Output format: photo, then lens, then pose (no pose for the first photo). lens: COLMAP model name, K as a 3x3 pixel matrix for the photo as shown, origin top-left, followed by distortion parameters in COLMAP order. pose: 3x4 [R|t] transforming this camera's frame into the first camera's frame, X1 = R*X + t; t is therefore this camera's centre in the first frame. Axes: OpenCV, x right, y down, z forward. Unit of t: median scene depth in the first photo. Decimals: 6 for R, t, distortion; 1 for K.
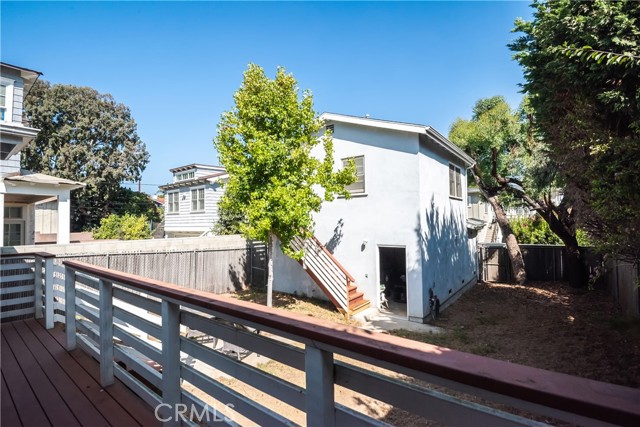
lens RADIAL K [[296.6, 0, 320.0], [0, 296.6, 213.5], [0, 0, 1]] dist [-0.003530, -0.017270]
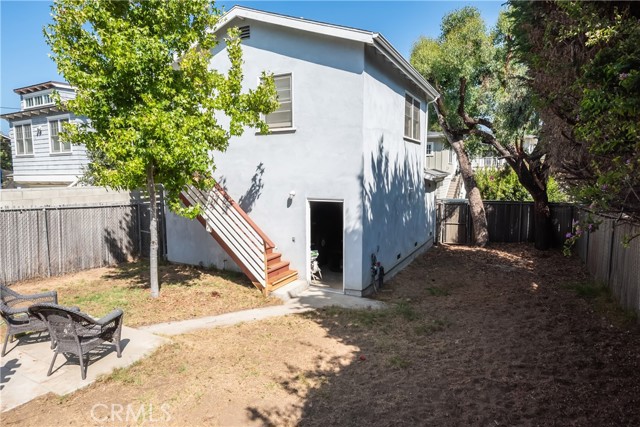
lens RADIAL K [[365.8, 0, 320.0], [0, 365.8, 213.5], [0, 0, 1]] dist [0.003081, -0.001493]
pose [[0.986266, -0.006791, 0.165026, 0.069963], [-0.015090, 0.991270, 0.130979, 0.021265], [-0.164474, -0.131671, 0.977554, 0.084178]]
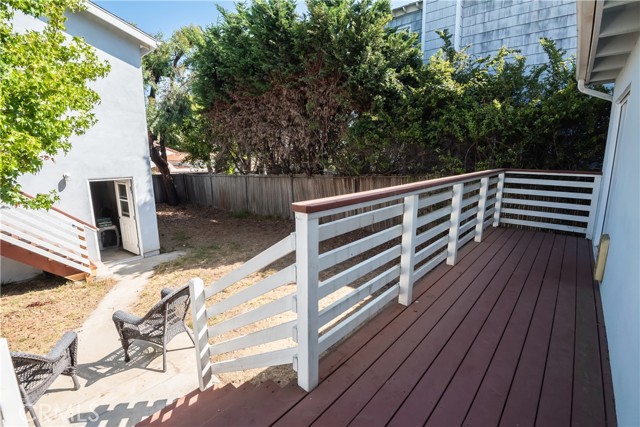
lens RADIAL K [[296.6, 0, 320.0], [0, 296.6, 213.5], [0, 0, 1]] dist [-0.003530, -0.017270]
pose [[0.059453, -0.179499, 0.981960, -0.497823], [-0.028834, 0.982981, 0.181432, 0.039597], [-0.997815, -0.039101, 0.053265, 0.374722]]
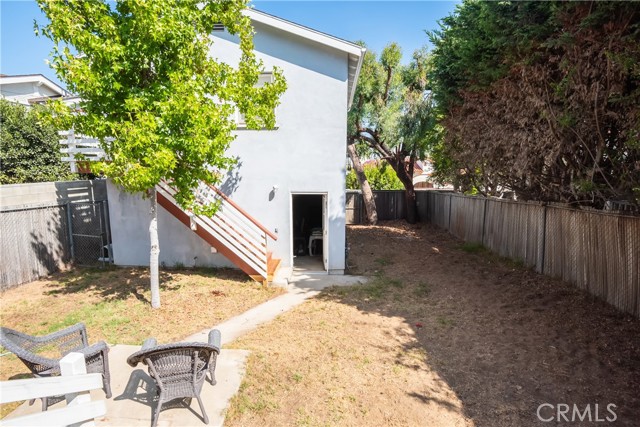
lens RADIAL K [[300.0, 0, 320.0], [0, 300.0, 213.5], [0, 0, 1]] dist [-0.014278, -0.019047]
pose [[0.818810, -0.065740, 0.570288, -0.210537], [-0.030970, 0.986916, 0.158233, 0.031107], [-0.573229, -0.147225, 0.806061, 0.278711]]
